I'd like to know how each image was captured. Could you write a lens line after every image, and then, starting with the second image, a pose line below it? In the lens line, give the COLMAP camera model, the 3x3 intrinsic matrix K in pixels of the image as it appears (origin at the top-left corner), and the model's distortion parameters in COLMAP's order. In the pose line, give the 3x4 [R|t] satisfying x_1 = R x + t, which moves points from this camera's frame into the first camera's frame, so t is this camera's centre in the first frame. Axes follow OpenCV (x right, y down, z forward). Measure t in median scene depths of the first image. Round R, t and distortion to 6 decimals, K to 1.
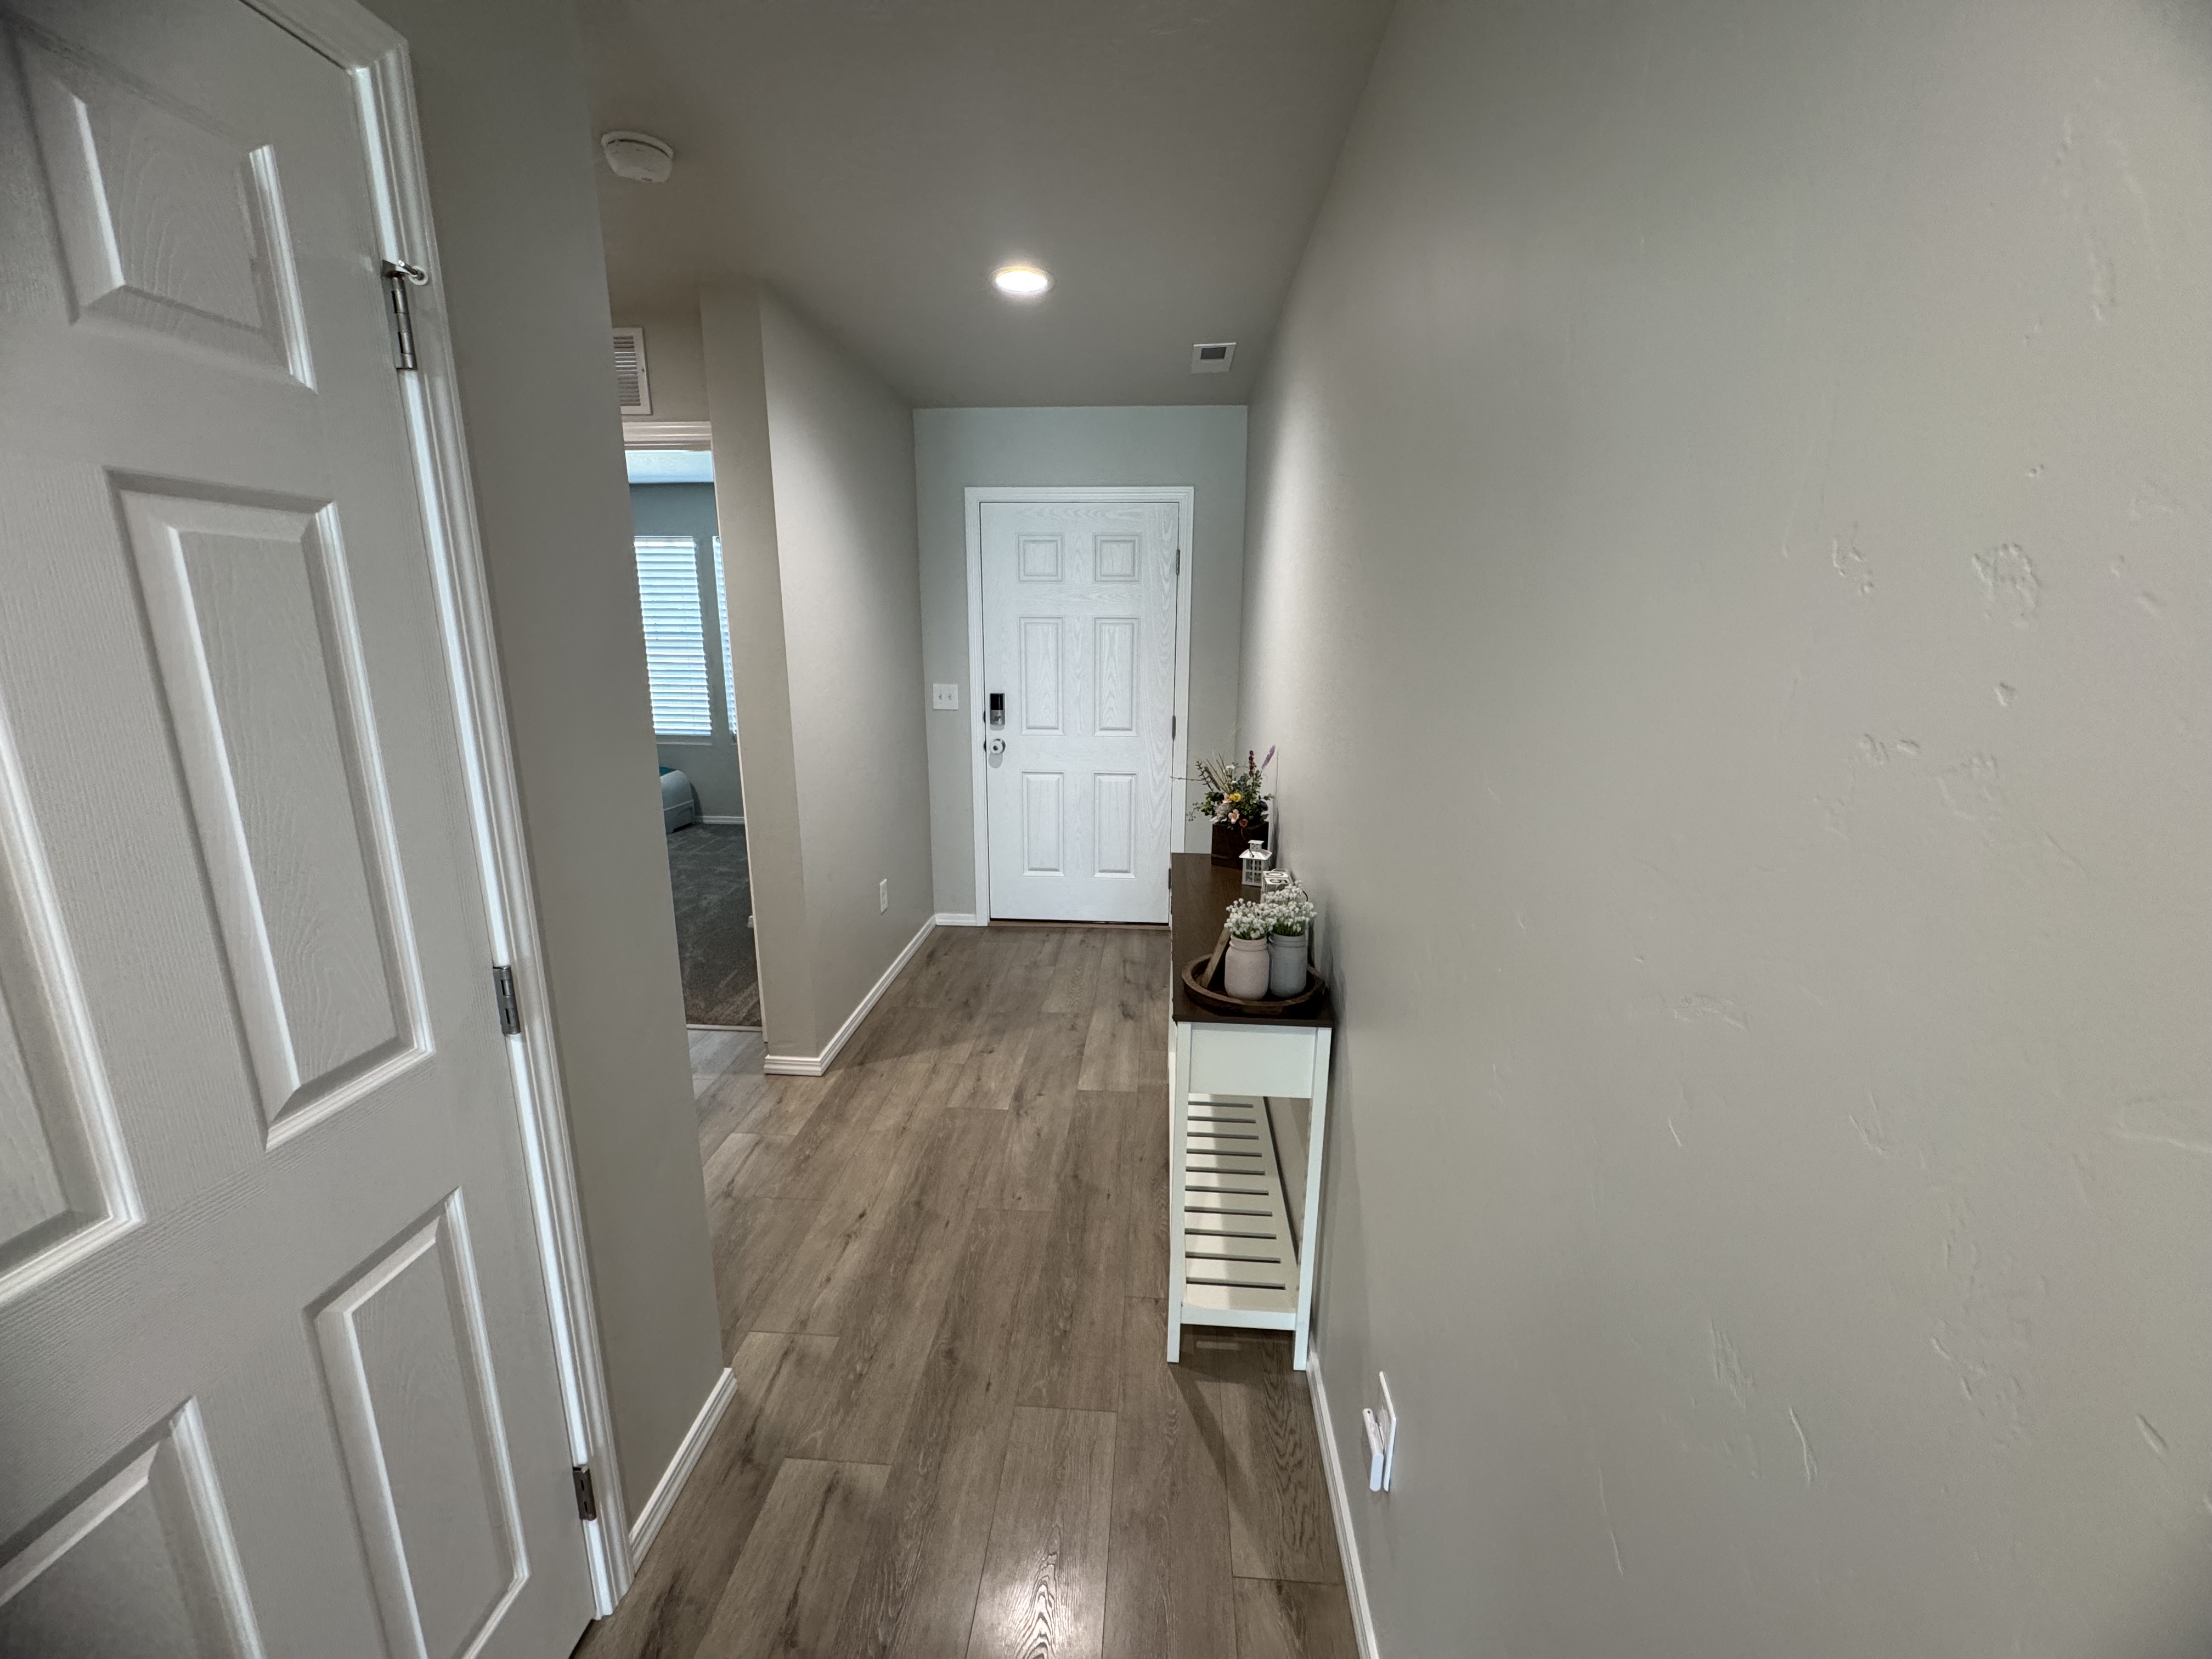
lens RADIAL K [[880.5, 0, 1106.0], [0, 880.5, 829.5], [0, 0, 1]] dist [0.000365, 0.000029]
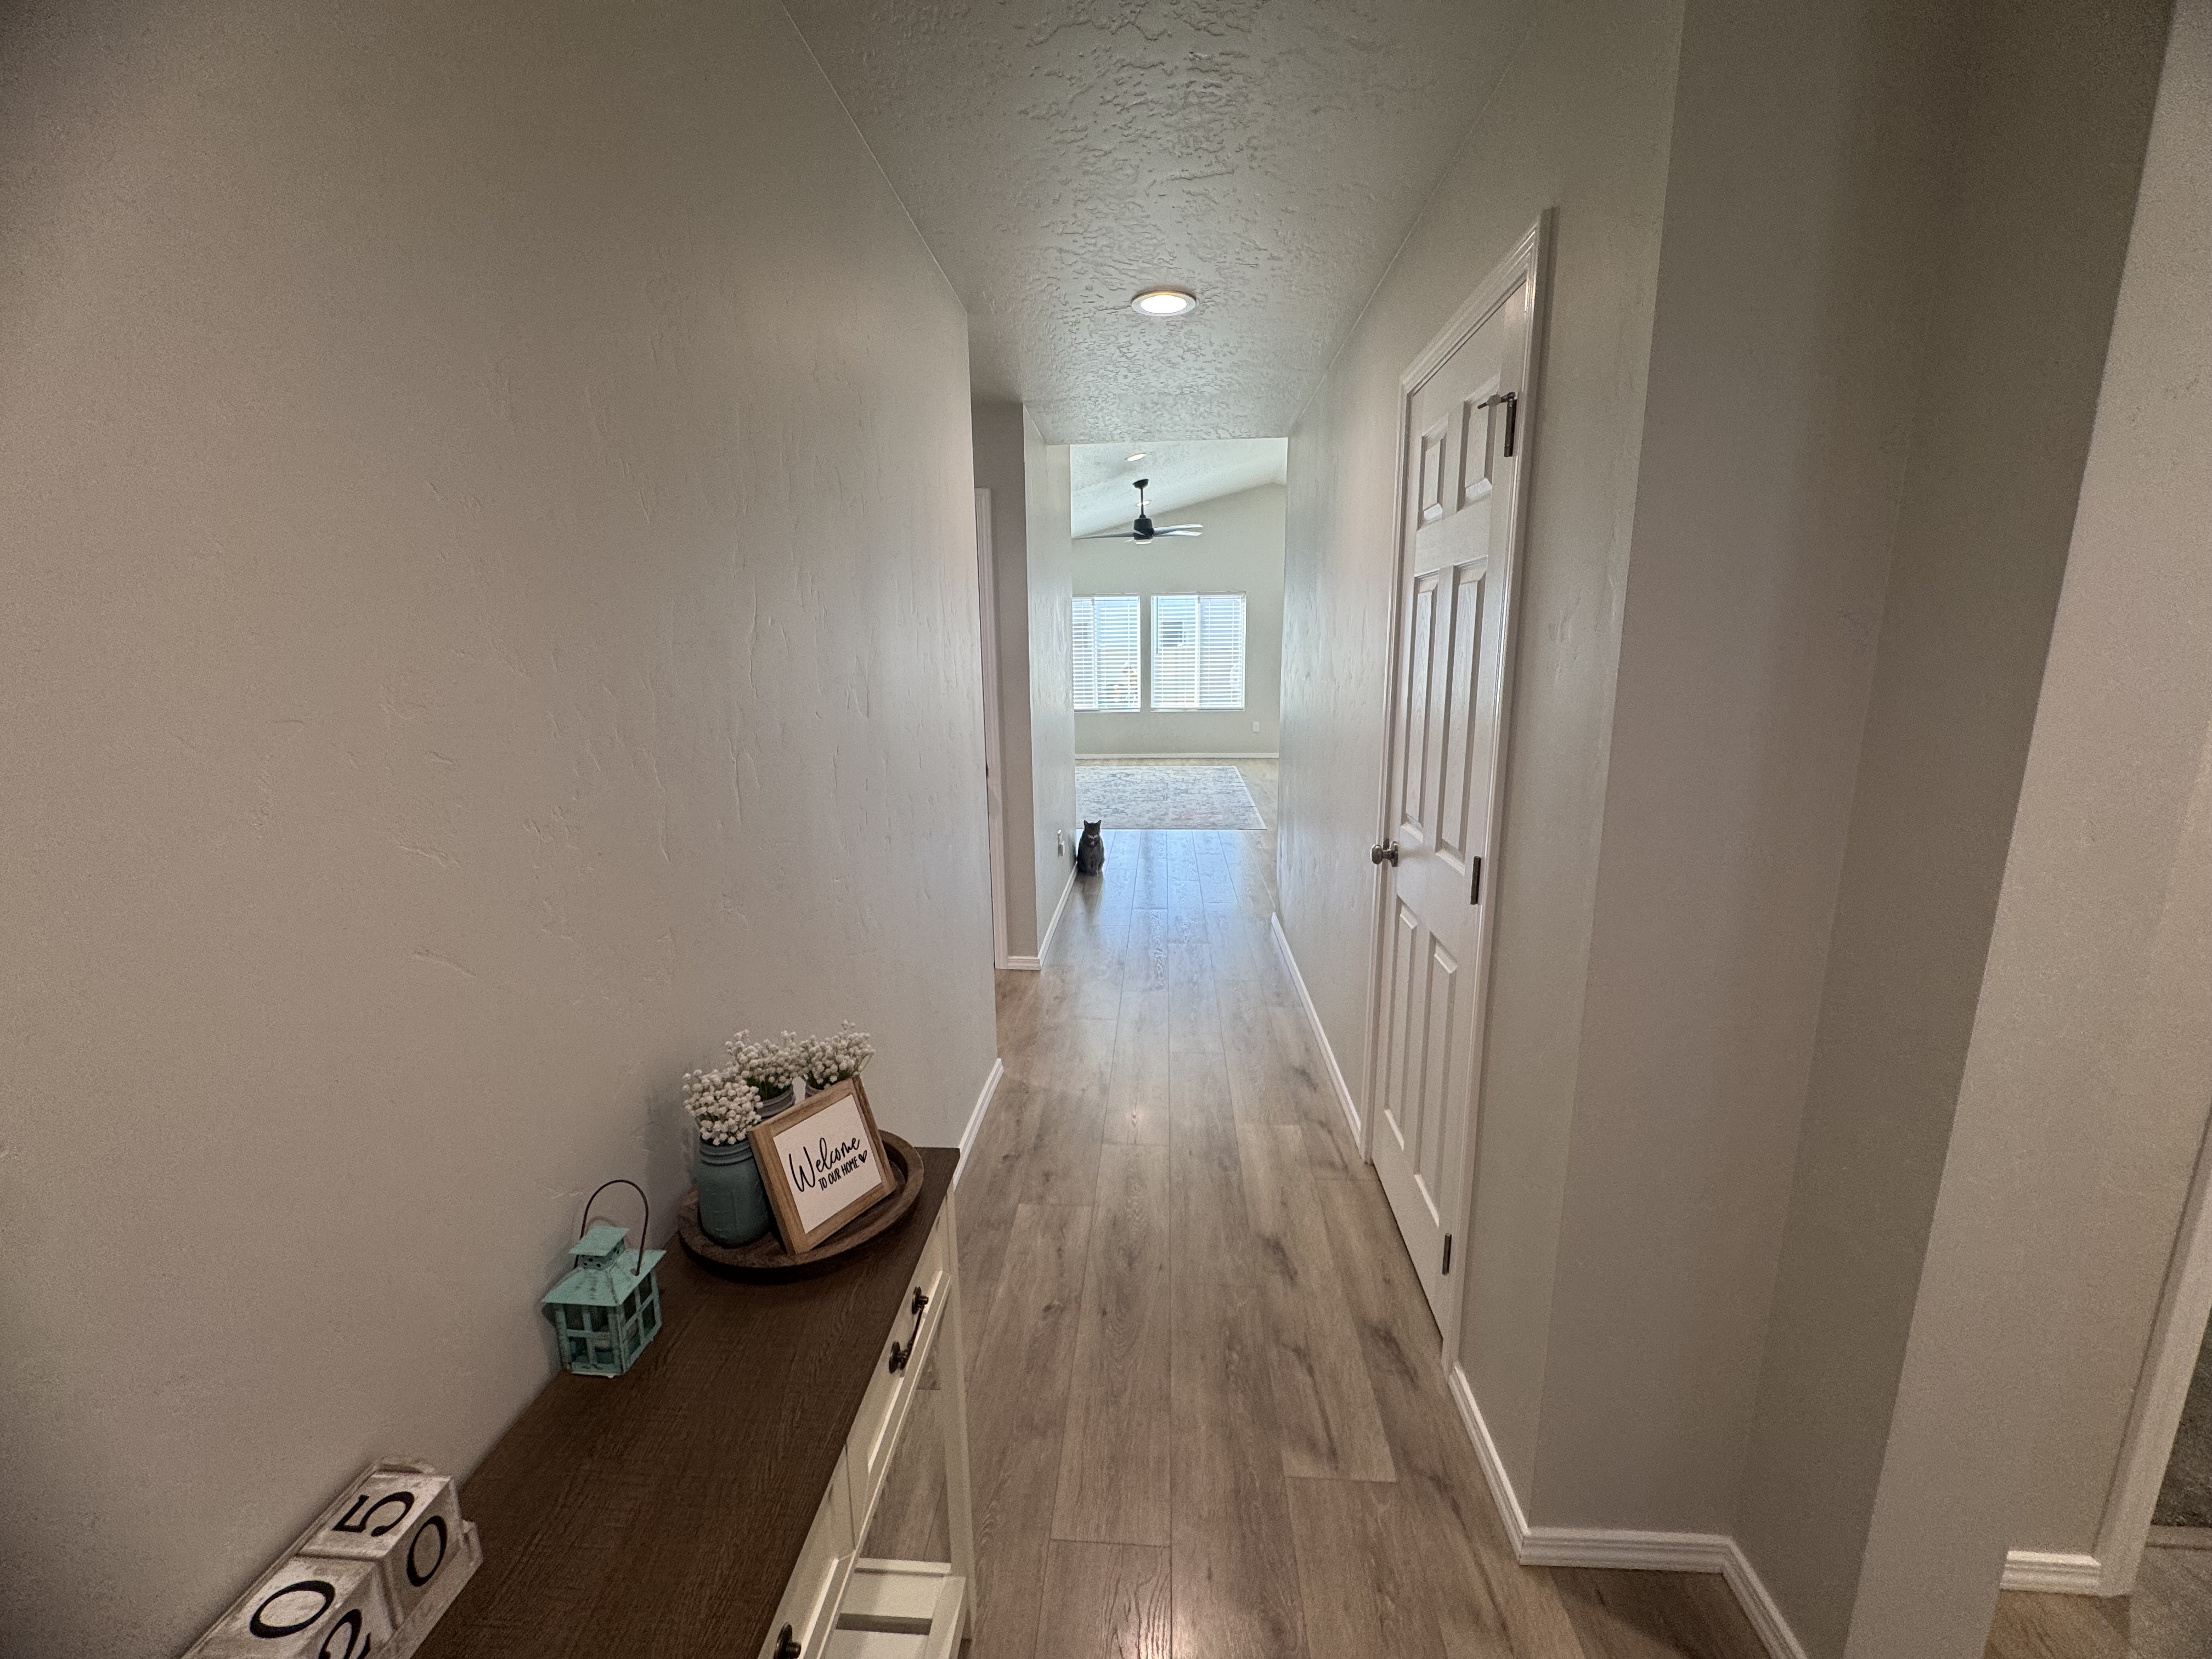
lens RADIAL K [[880.5, 0, 1106.0], [0, 880.5, 829.5], [0, 0, 1]] dist [0.000365, 0.000029]
pose [[-0.999996, 0.002697, 0.000397, -0.046862], [0.002614, 0.907665, 0.419687, -0.344652], [0.000771, 0.419687, -0.907669, 1.591772]]
